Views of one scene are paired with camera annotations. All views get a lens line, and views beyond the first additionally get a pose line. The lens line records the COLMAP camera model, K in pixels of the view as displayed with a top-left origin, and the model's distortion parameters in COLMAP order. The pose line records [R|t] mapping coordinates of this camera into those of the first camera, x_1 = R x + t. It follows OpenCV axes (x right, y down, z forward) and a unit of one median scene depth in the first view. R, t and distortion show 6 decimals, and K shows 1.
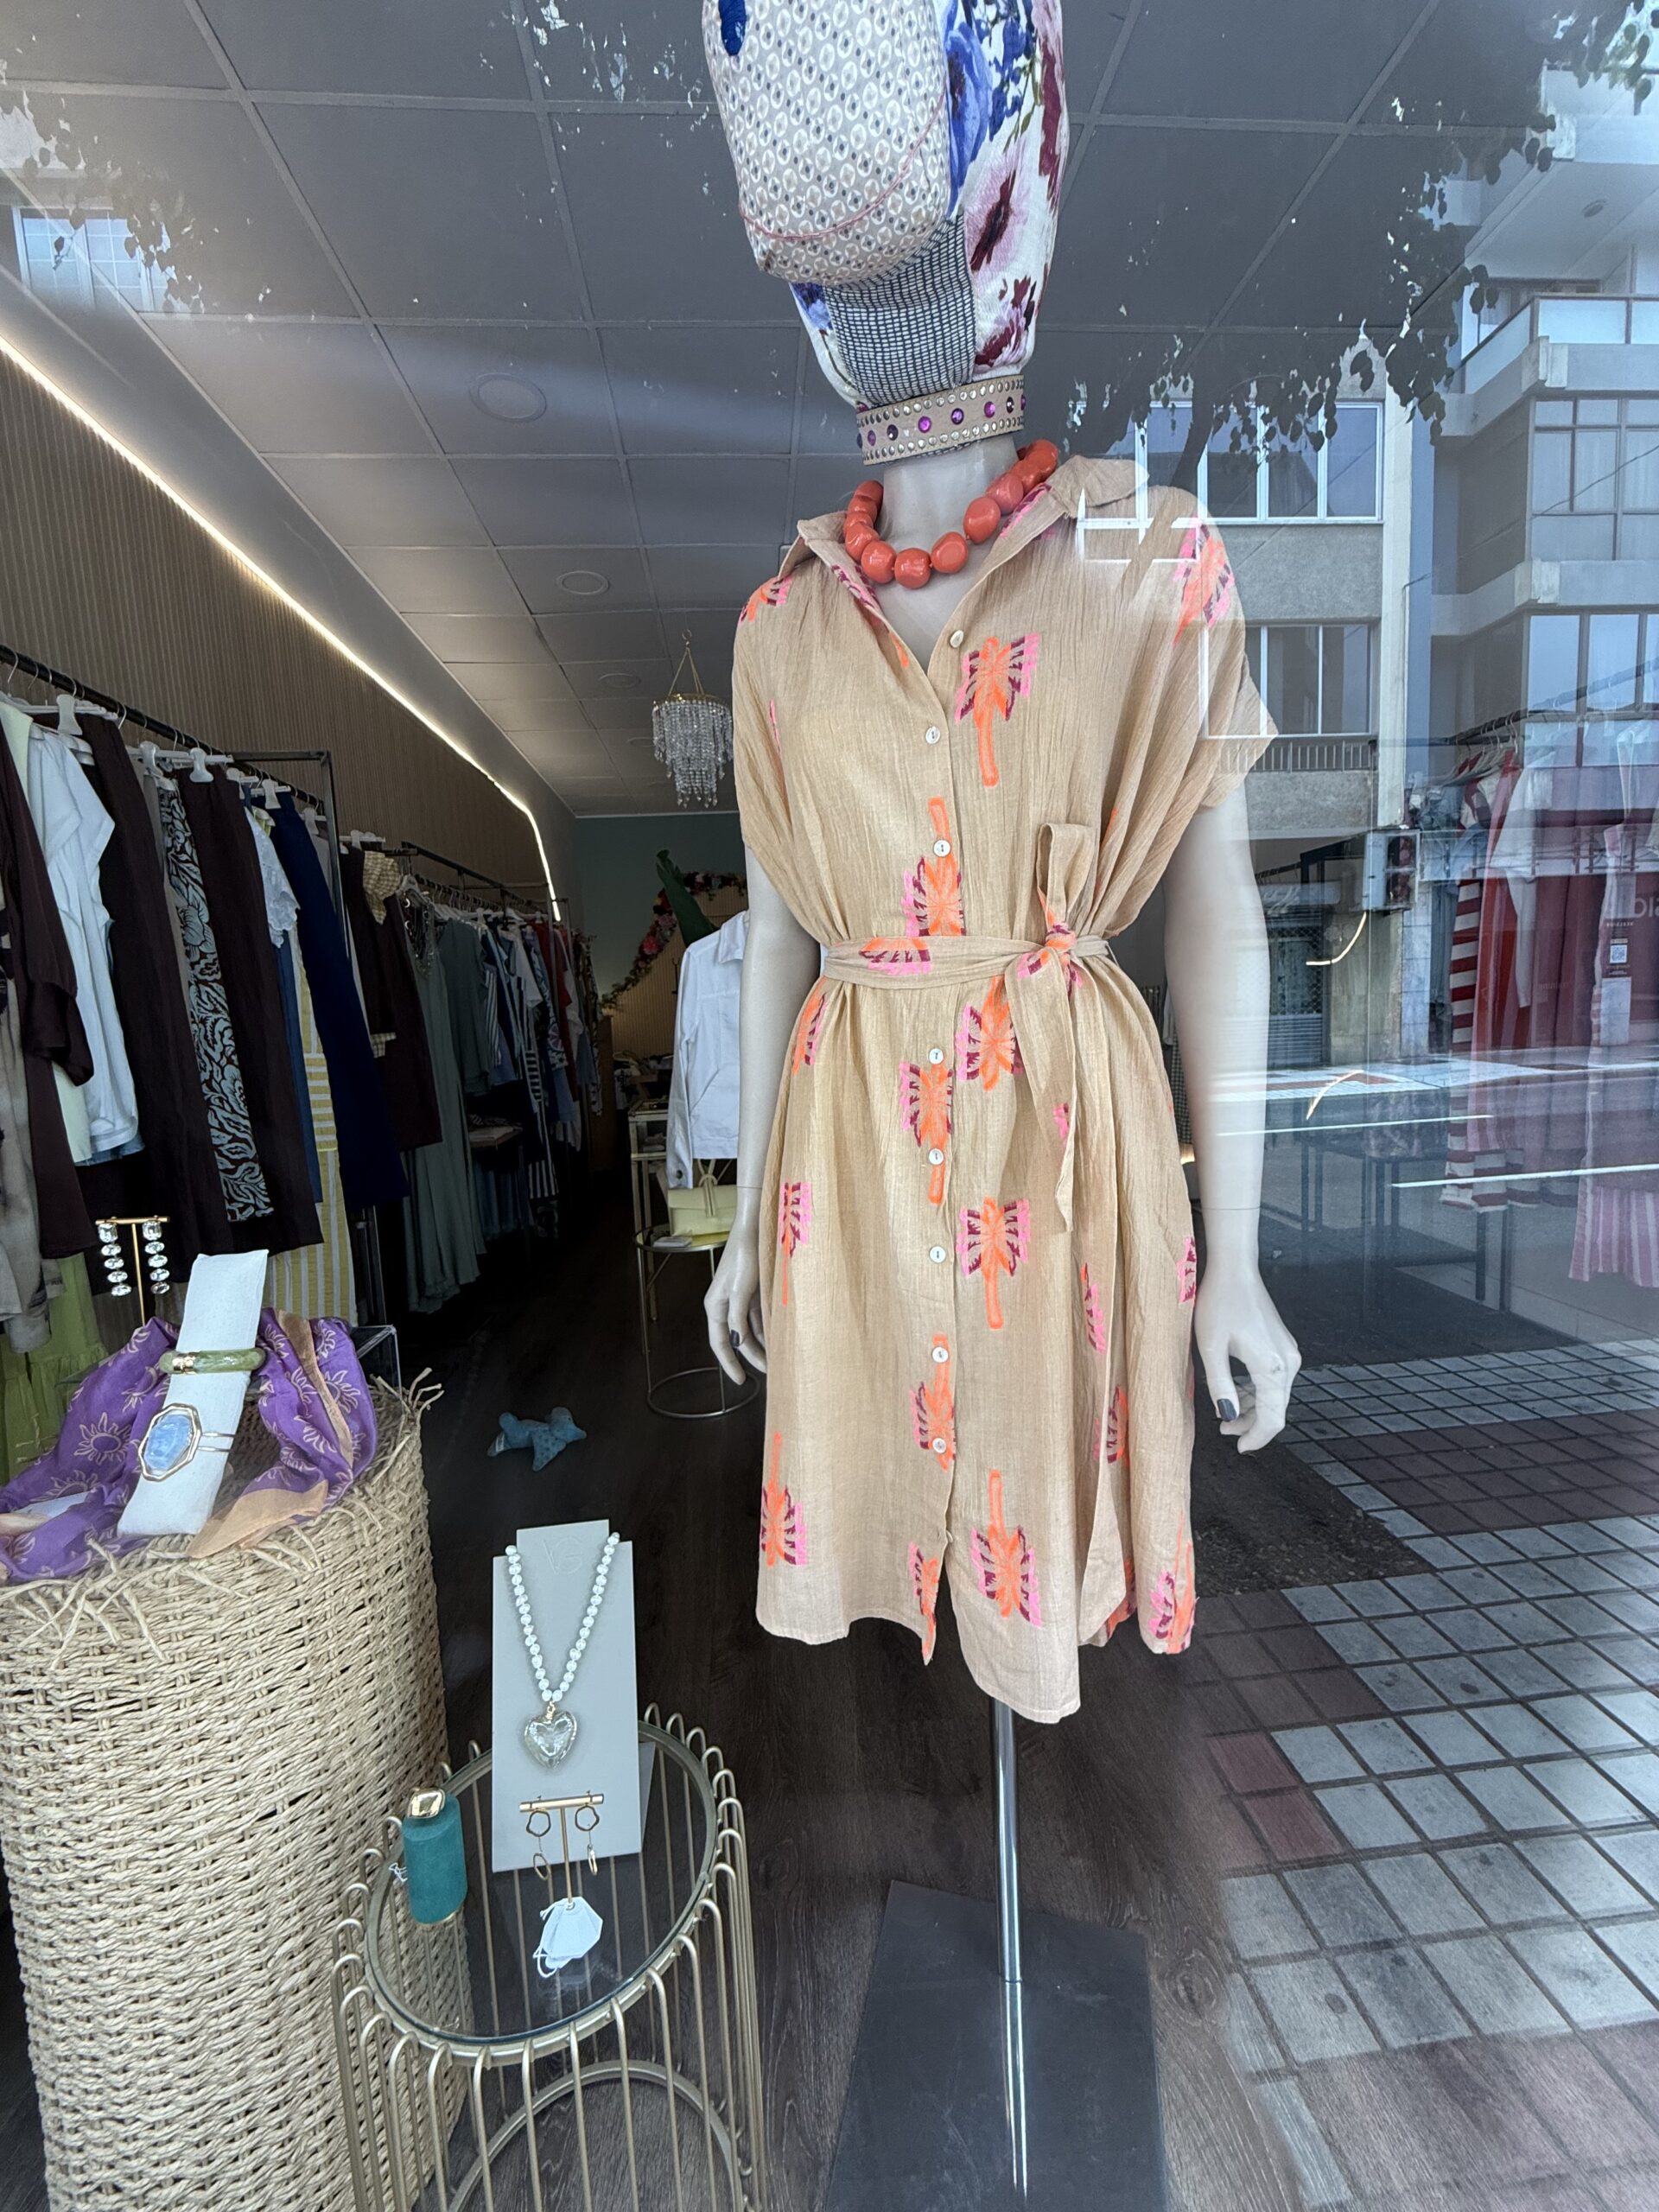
lens RADIAL K [[887.4, 0, 832.9], [0, 887.4, 1100.1], [0, 0, 1]] dist [-0.003156, 0.000485]
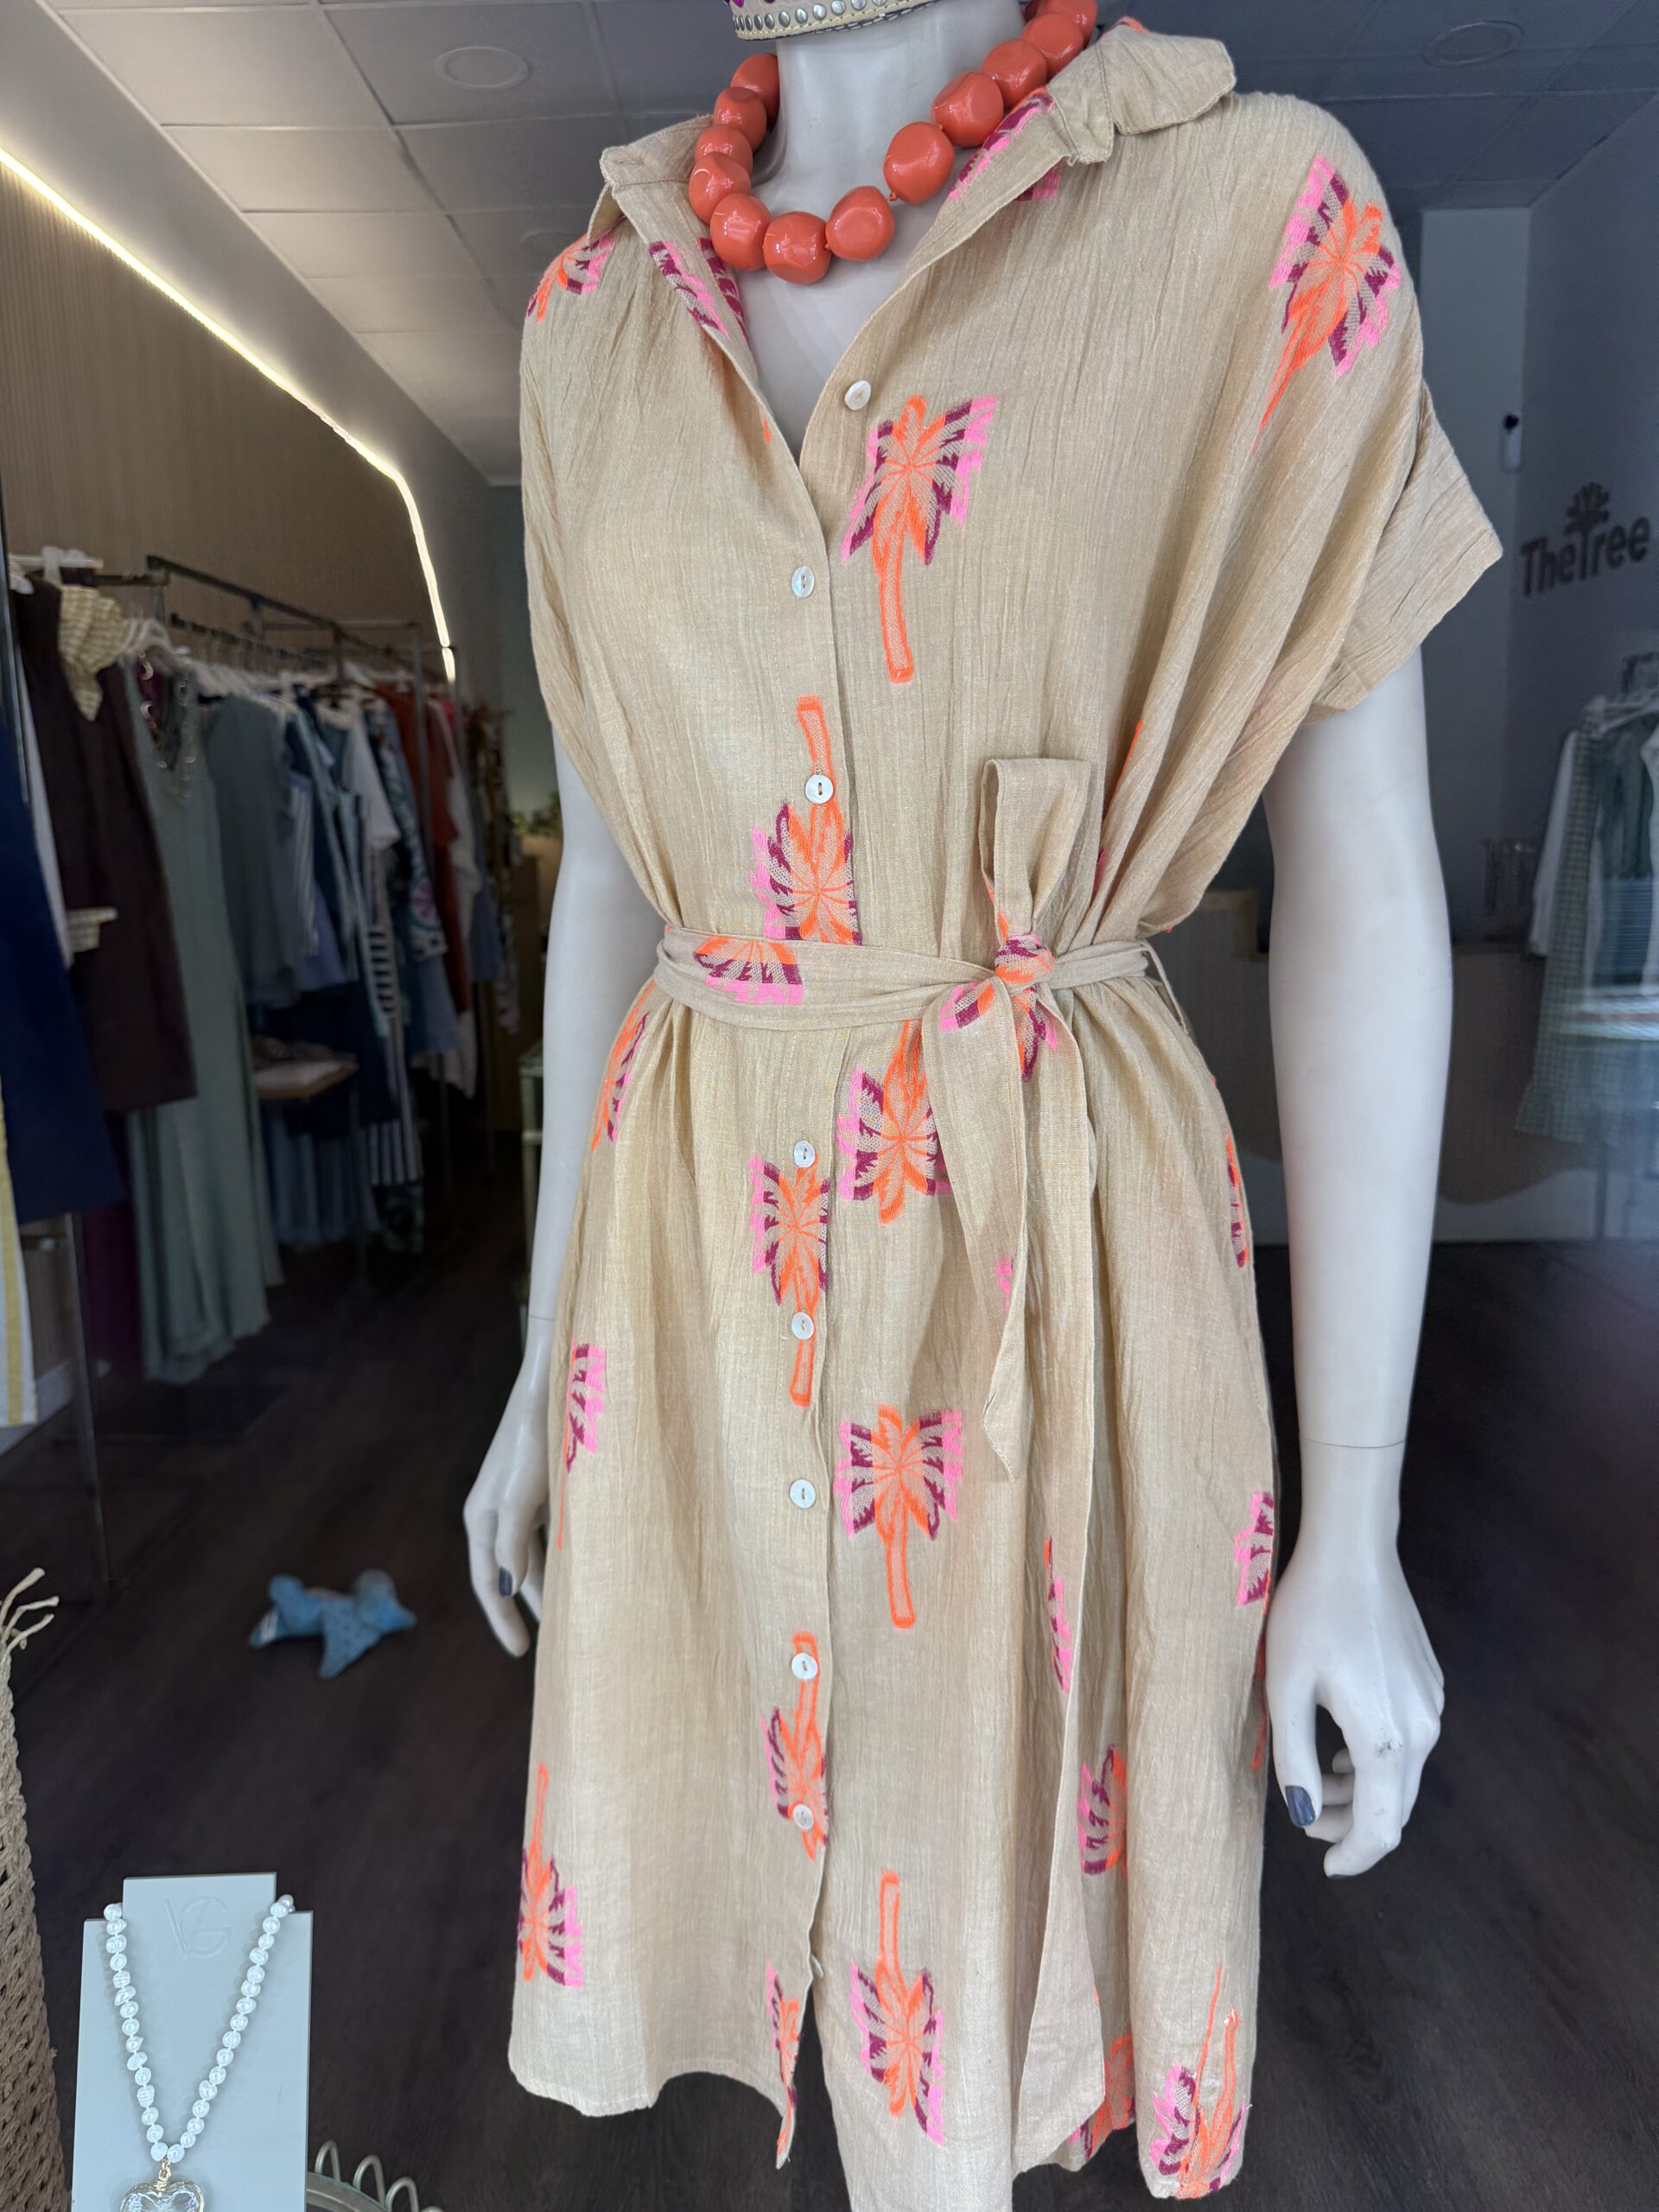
lens RADIAL K [[1604.4, 0, 830.4], [0, 1604.4, 1104.2], [0, 0, 1]] dist [0.002949, -0.014476]
pose [[0.995807, 0.043187, -0.080640, 0.194278], [-0.037505, 0.996792, 0.070697, -0.139527], [0.083435, -0.067377, 0.994233, -0.002166]]
